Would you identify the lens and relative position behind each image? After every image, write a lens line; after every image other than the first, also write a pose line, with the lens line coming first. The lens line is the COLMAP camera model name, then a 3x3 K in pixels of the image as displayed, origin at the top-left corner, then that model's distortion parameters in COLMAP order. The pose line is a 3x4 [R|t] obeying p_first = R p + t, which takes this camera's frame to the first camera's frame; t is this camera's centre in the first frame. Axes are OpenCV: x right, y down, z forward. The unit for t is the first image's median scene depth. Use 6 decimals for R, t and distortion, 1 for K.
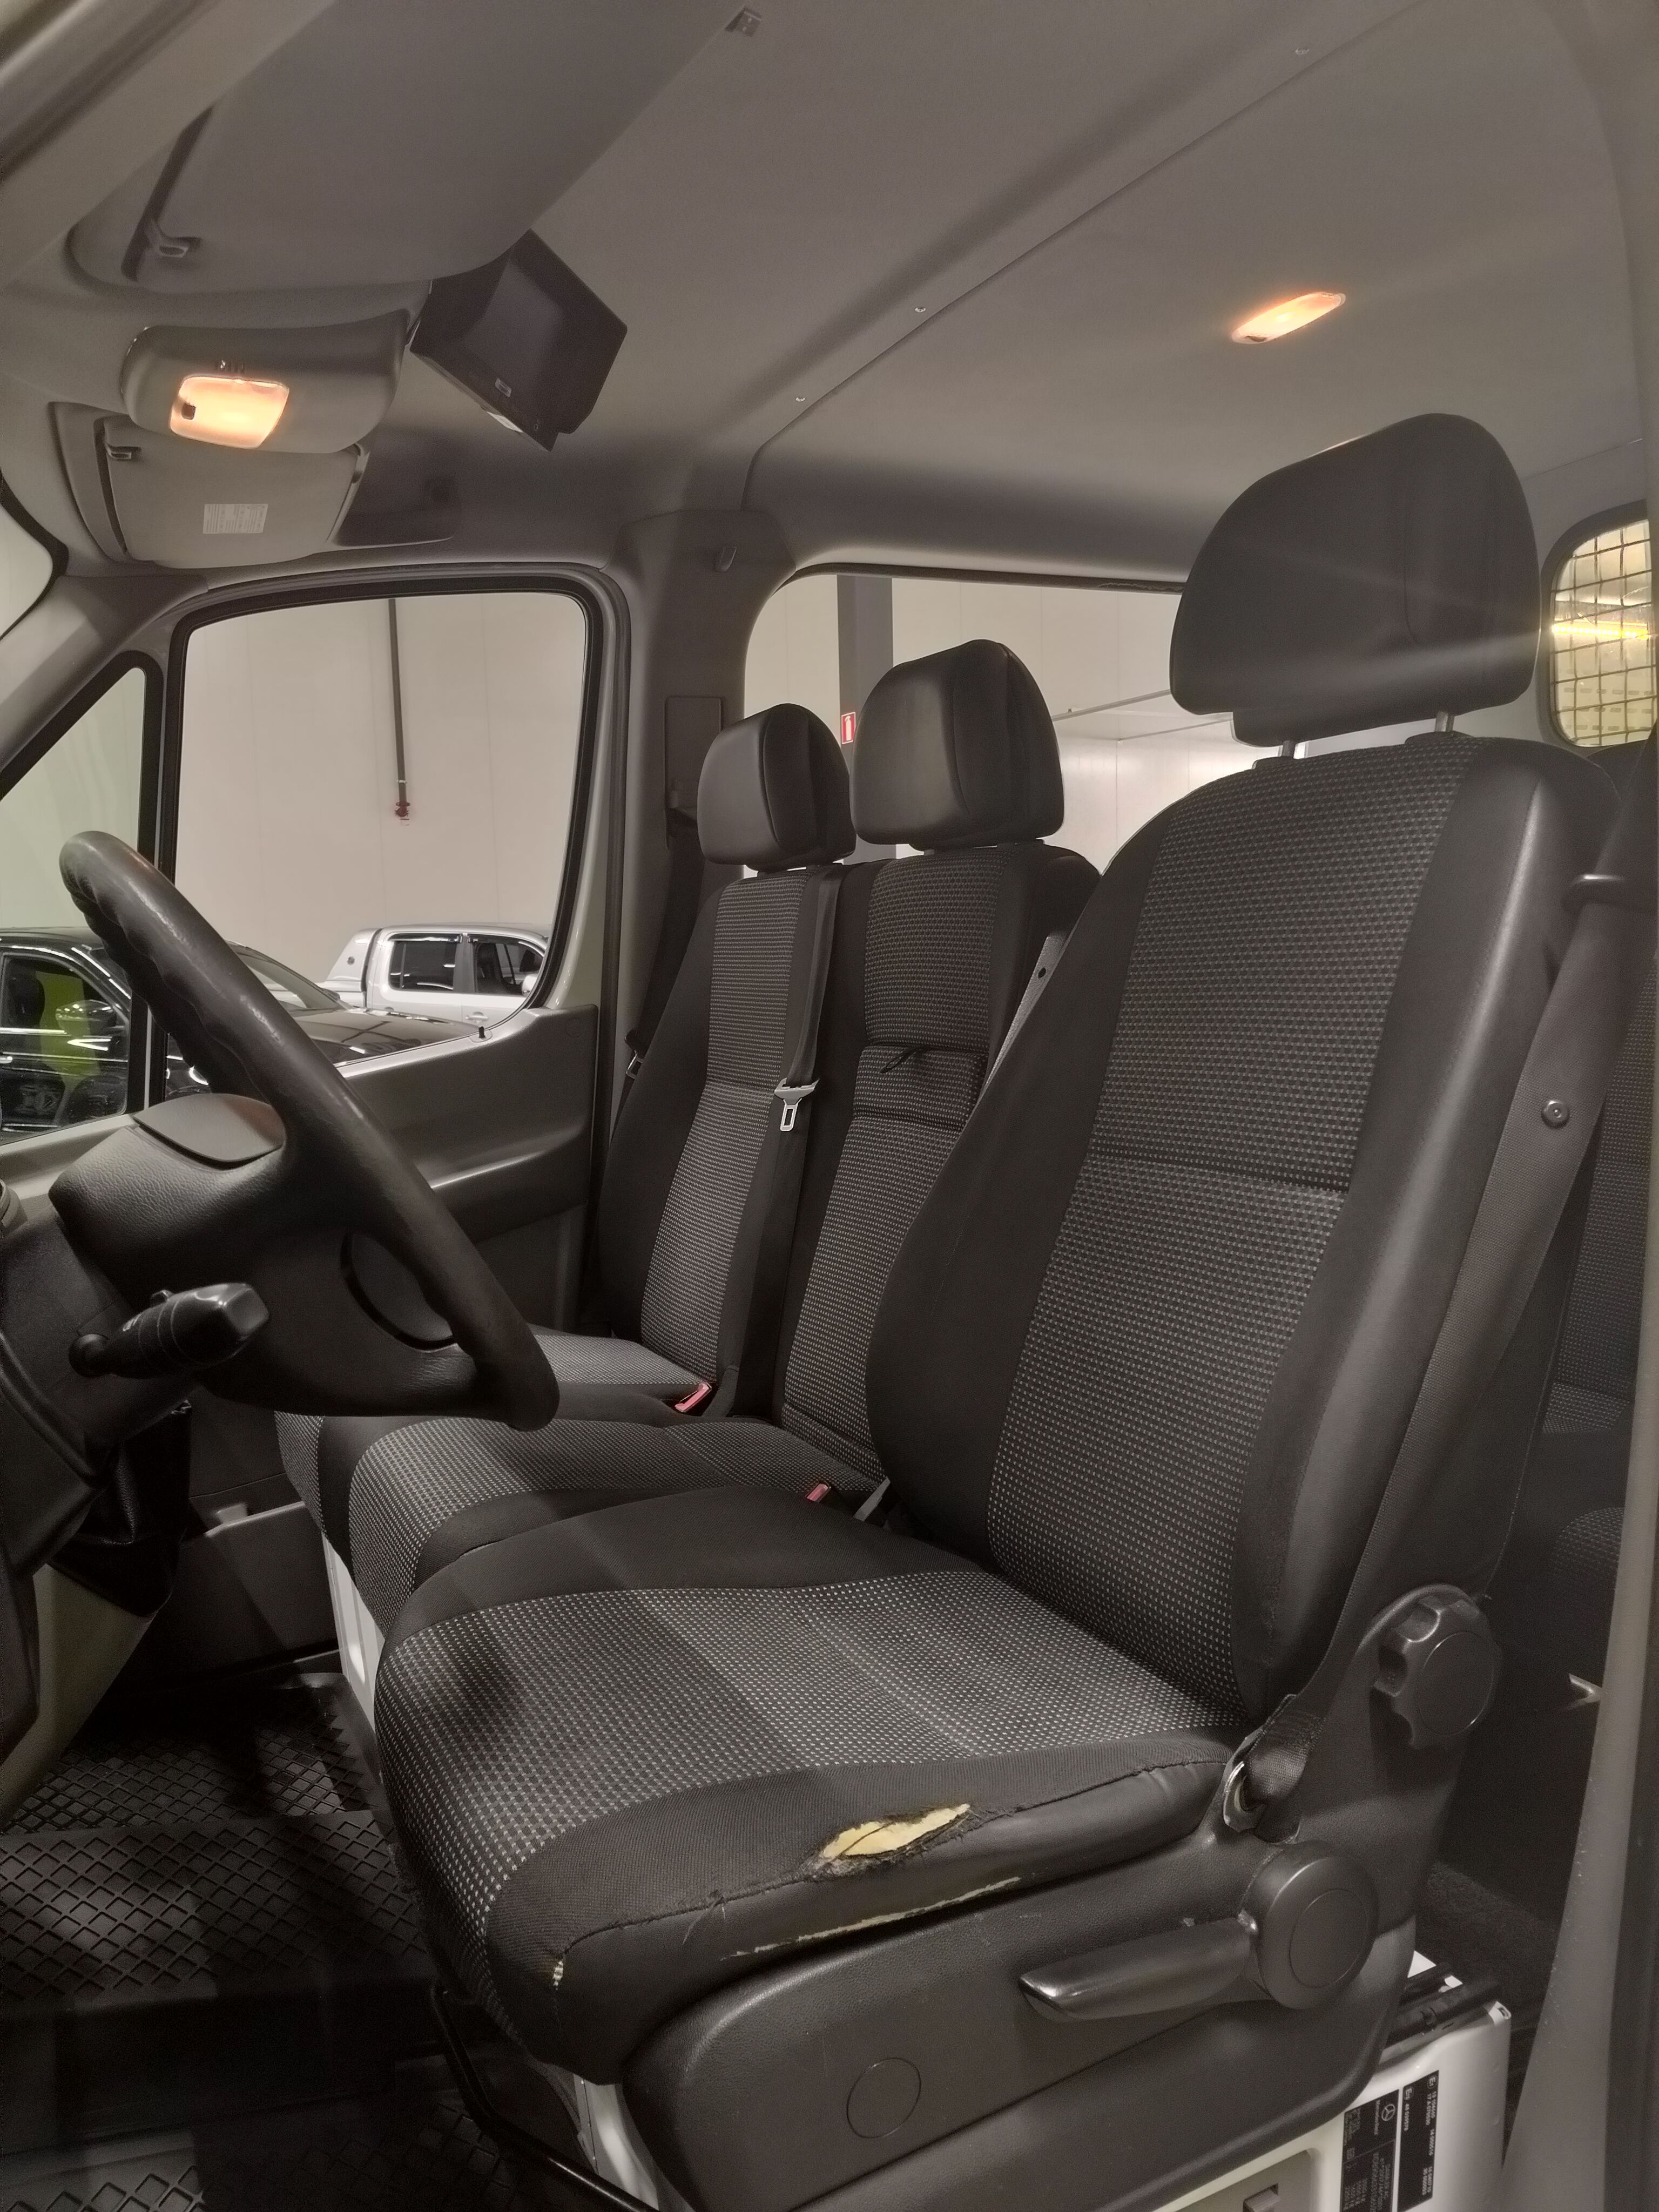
lens RADIAL K [[1705.1, 0, 819.4], [0, 1705.1, 1109.0], [0, 0, 1]] dist [-0.010411, -0.007147]
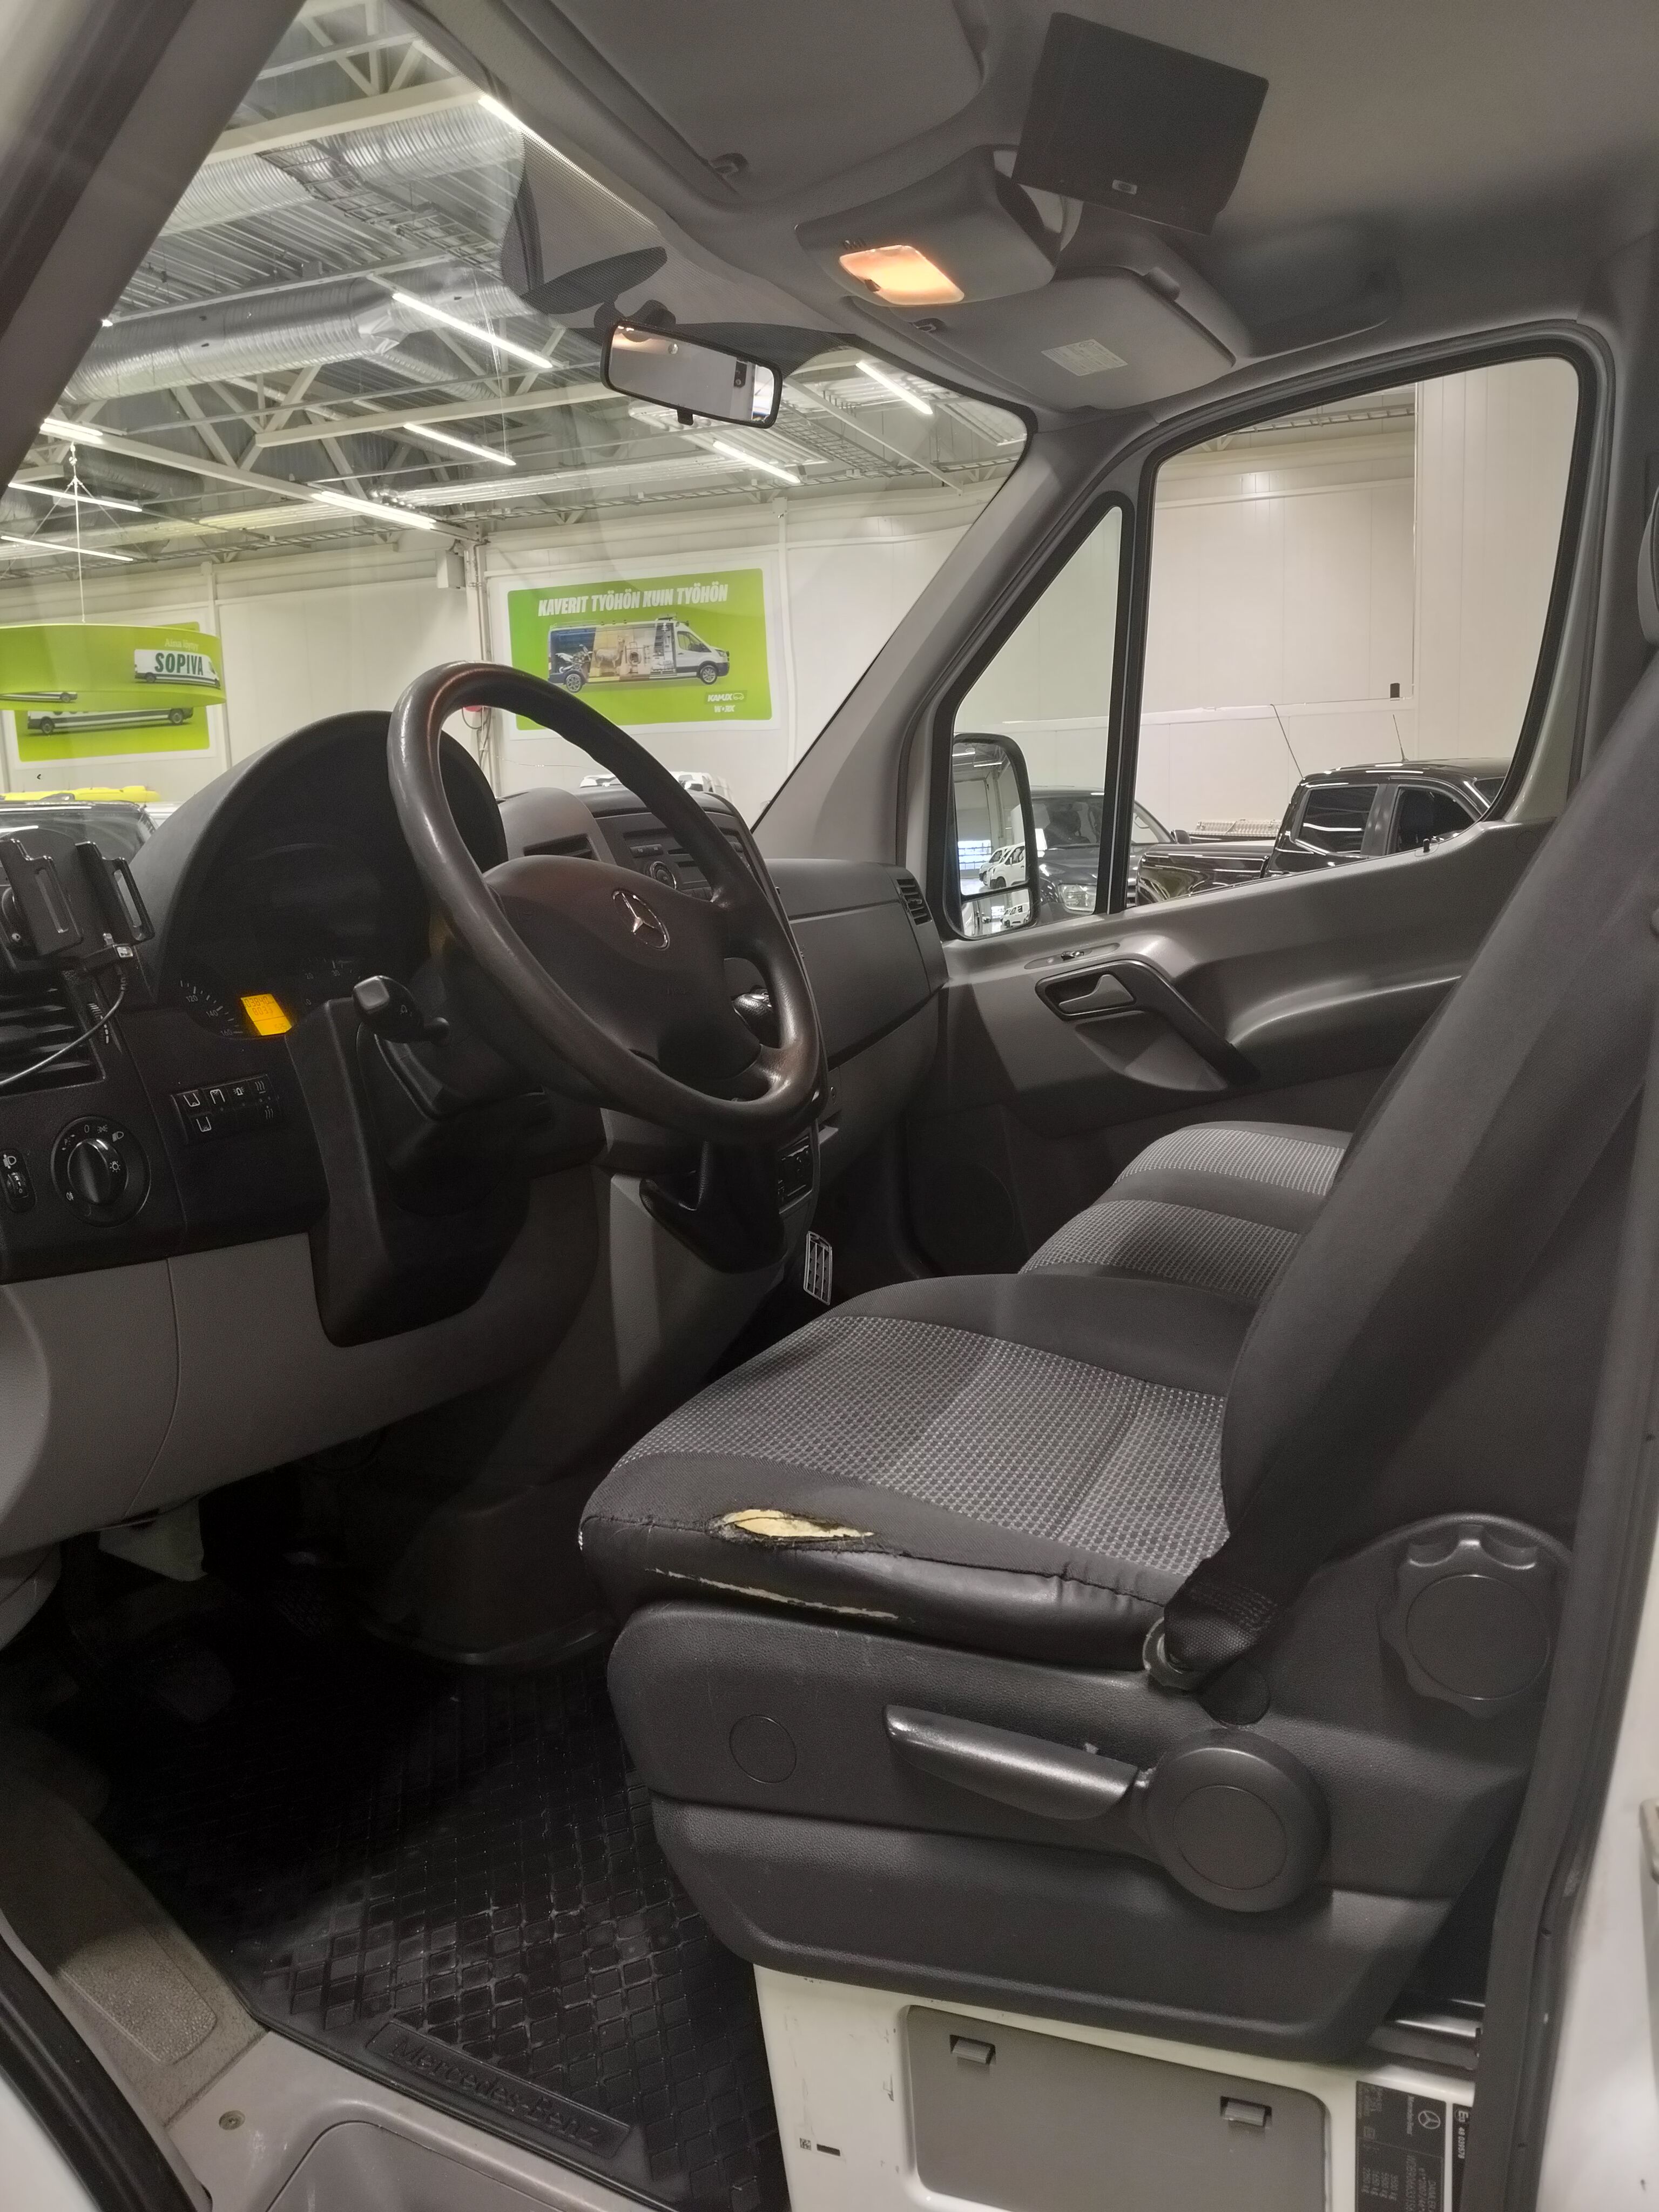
lens RADIAL K [[1705.1, 0, 819.4], [0, 1705.1, 1109.0], [0, 0, 1]] dist [-0.010411, -0.007147]
pose [[0.646903, 0.130639, -0.751299, 0.720759], [-0.061783, 0.990957, 0.119114, 0.017061], [0.760066, -0.030638, 0.649124, 0.251504]]
